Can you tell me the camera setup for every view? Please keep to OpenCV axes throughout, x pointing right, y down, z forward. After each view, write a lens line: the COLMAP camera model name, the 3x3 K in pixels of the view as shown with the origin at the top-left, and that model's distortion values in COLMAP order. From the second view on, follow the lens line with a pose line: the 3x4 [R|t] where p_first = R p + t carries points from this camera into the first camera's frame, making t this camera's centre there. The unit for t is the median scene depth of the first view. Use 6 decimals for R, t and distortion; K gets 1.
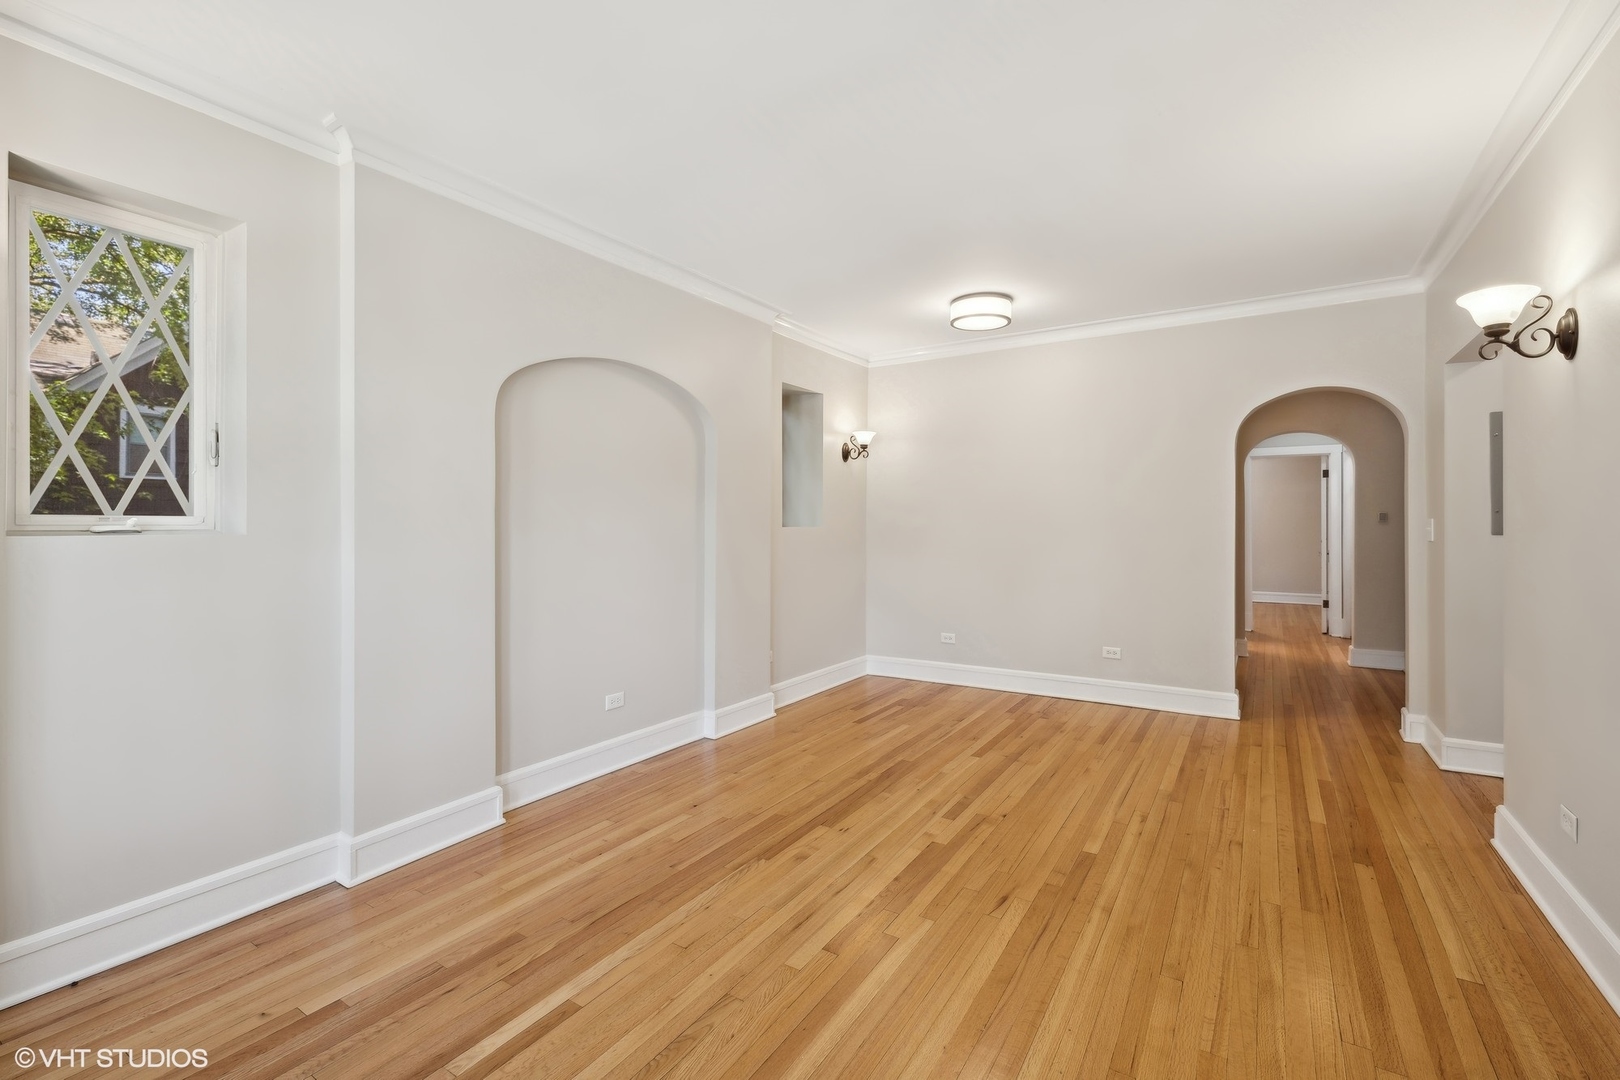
lens RADIAL K [[693.8, 0, 817.7], [0, 693.8, 527.7], [0, 0, 1]] dist [-0.001953, -0.000761]
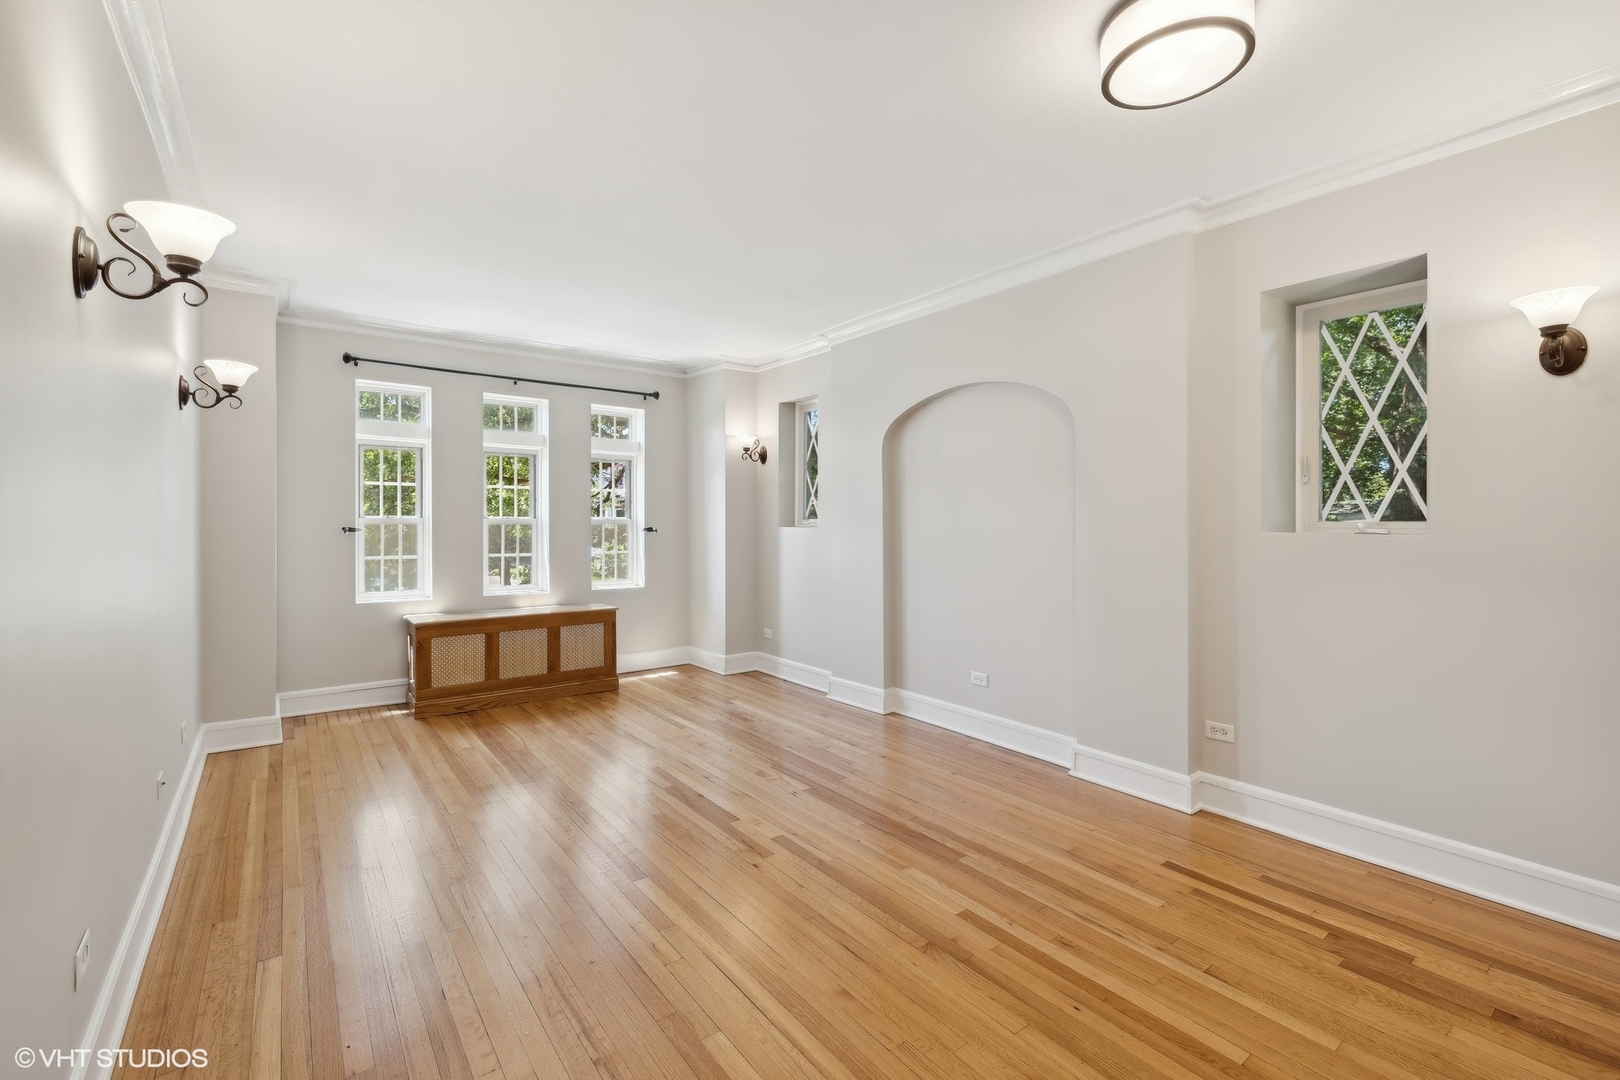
lens RADIAL K [[693.8, 0, 826.7], [0, 693.8, 527.9], [0, 0, 1]] dist [-0.001953, -0.000761]
pose [[-0.329383, 0.001236, -0.944196, 0.702640], [-0.013823, 0.999886, 0.006131, -0.002449], [0.944095, 0.015071, -0.329328, 0.916107]]
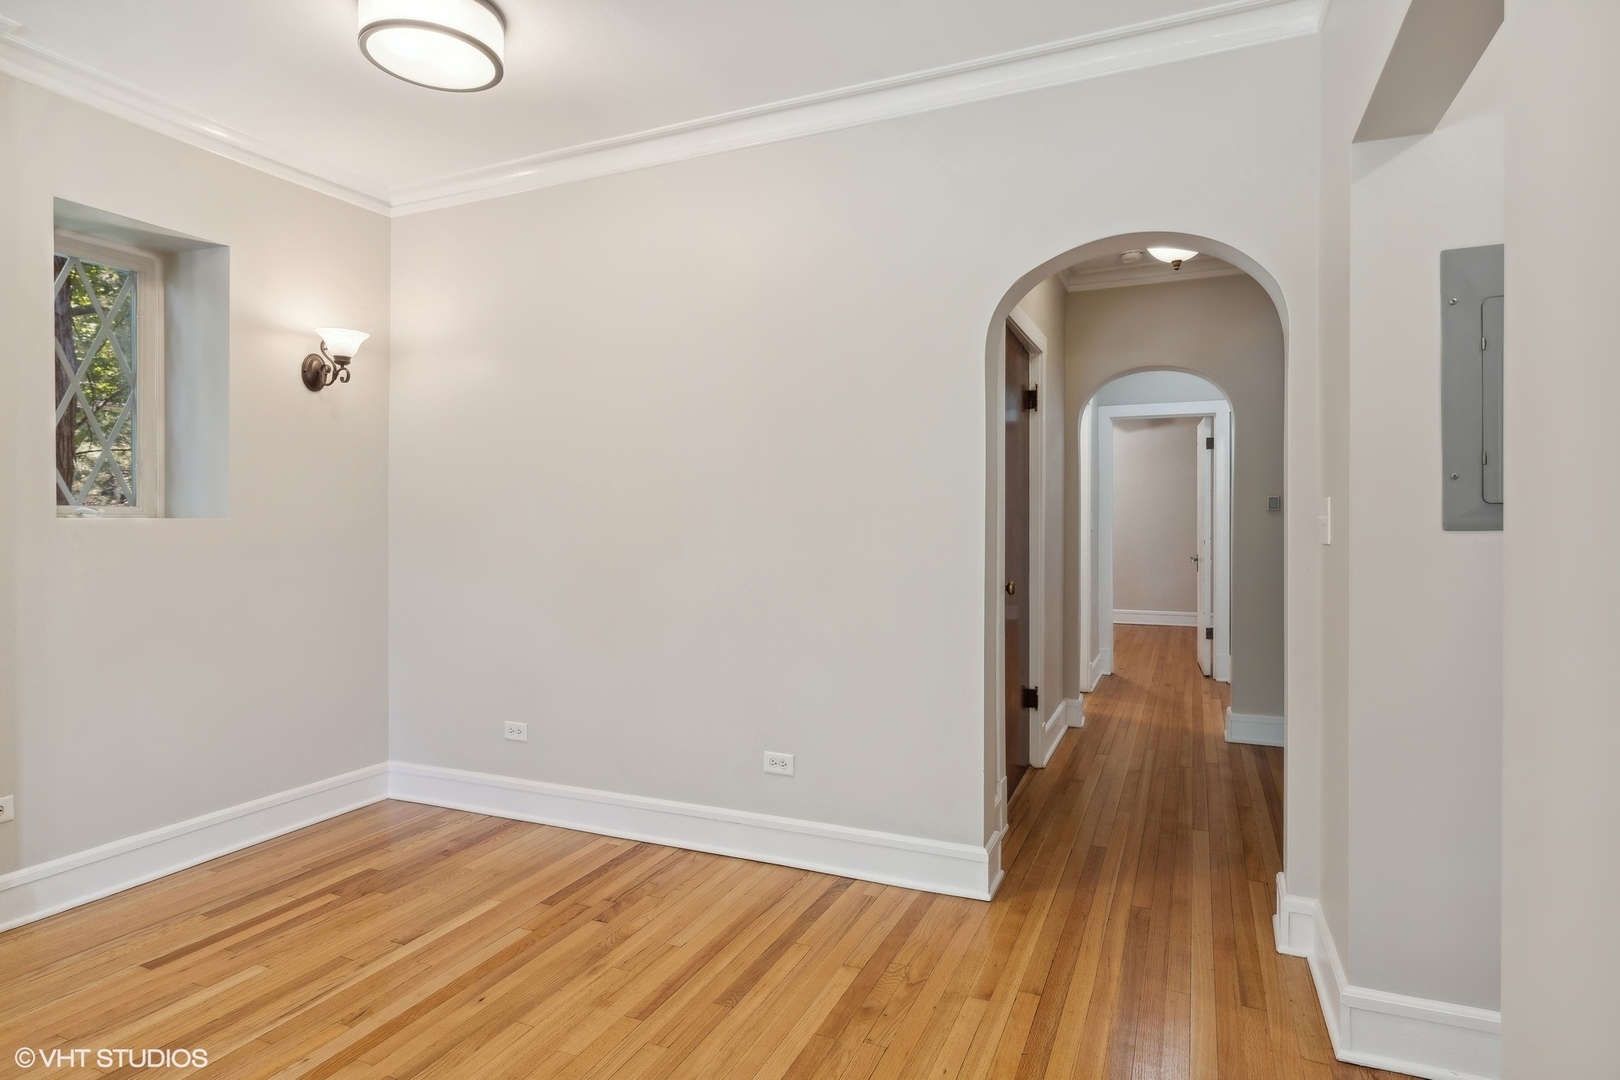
lens RADIAL K [[848.0, 0, 817.4], [0, 848.0, 529.1], [0, 0, 1]] dist [-0.005945, 0.003395]
pose [[0.987715, -0.001577, 0.156257, 0.387793], [0.000882, 0.999989, 0.004516, 0.005285], [-0.156263, -0.004323, 0.987706, 0.413114]]
